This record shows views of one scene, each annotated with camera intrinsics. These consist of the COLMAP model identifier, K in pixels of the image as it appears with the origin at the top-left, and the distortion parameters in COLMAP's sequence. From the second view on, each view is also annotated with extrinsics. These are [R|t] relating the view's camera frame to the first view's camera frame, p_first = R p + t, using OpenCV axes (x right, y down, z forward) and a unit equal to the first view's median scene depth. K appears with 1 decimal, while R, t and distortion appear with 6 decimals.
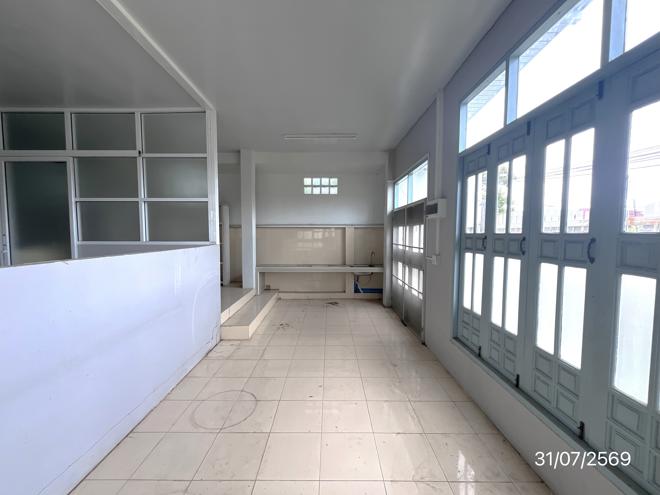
lens RADIAL K [[265.9, 0, 332.0], [0, 265.9, 247.7], [0, 0, 1]] dist [-0.004283, -0.000232]
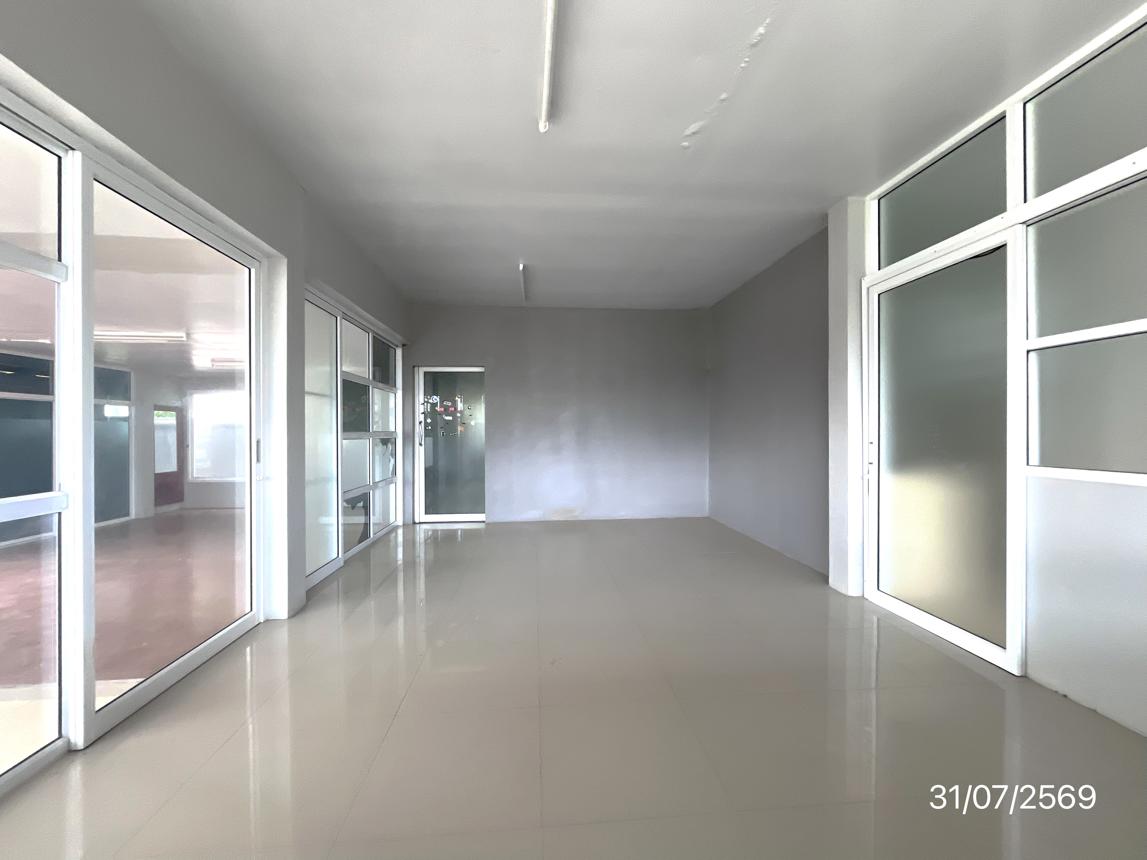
lens RADIAL K [[462.0, 0, 575.3], [0, 462.0, 432.5], [0, 0, 1]] dist [-0.004283, -0.000232]
pose [[0.072224, 0.002935, -0.997384, -0.419320], [-0.056676, 0.998392, -0.001166, -0.033953], [0.995777, 0.056611, 0.072274, 0.384251]]
